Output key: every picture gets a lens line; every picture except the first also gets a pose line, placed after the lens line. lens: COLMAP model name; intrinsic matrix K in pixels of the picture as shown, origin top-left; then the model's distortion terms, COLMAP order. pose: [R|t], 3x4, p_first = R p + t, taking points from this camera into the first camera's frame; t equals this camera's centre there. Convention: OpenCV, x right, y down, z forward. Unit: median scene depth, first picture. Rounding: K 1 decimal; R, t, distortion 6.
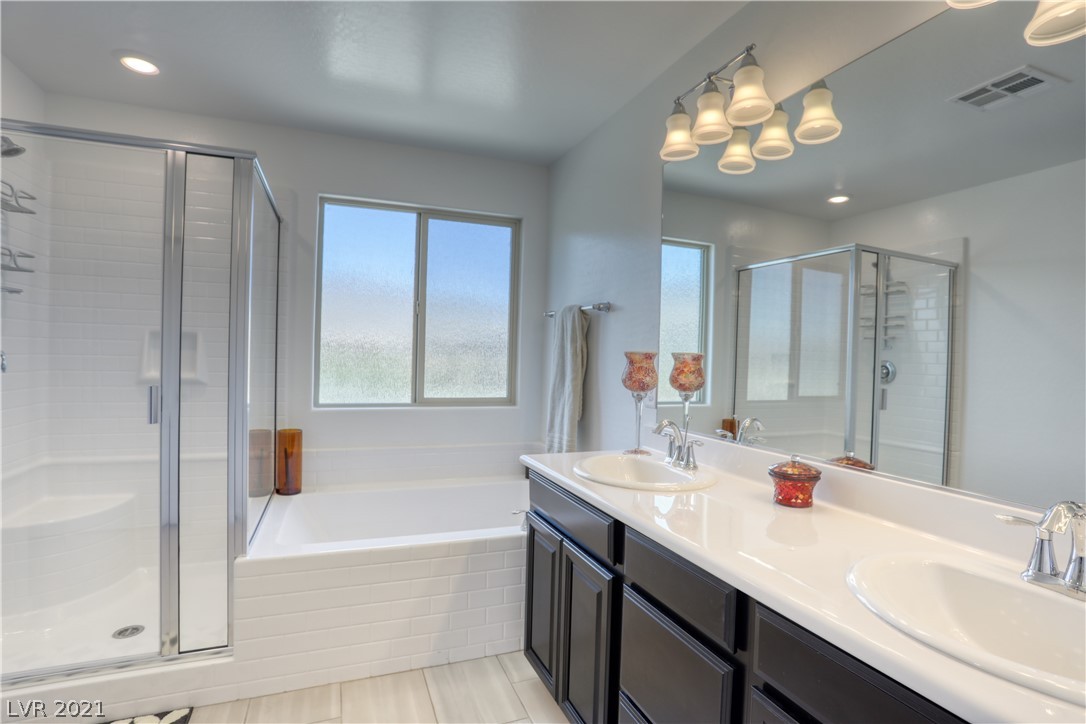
lens RADIAL K [[525.0, 0, 544.4], [0, 525.0, 360.6], [0, 0, 1]] dist [-0.087013, 0.034071]
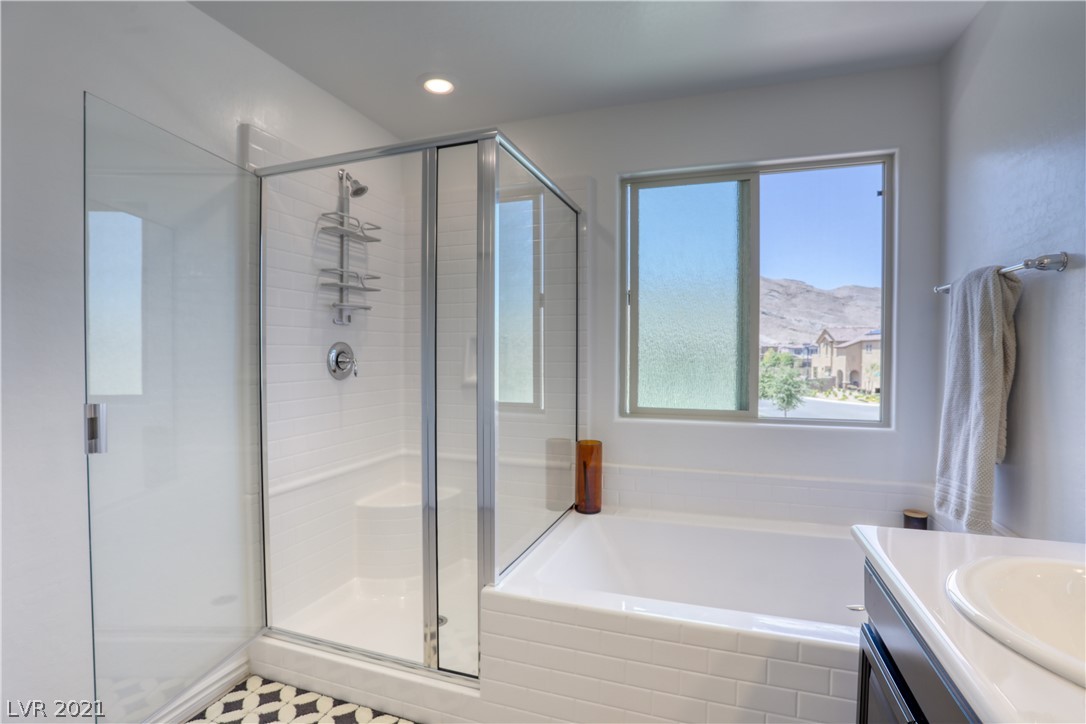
lens RADIAL K [[525.0, 0, 544.4], [0, 525.0, 360.6], [0, 0, 1]] dist [-0.087013, 0.034071]
pose [[0.753148, -0.010790, -0.657763, 0.051697], [0.009285, 0.999940, -0.005771, -0.002232], [0.657786, -0.001761, 0.753203, 0.253058]]
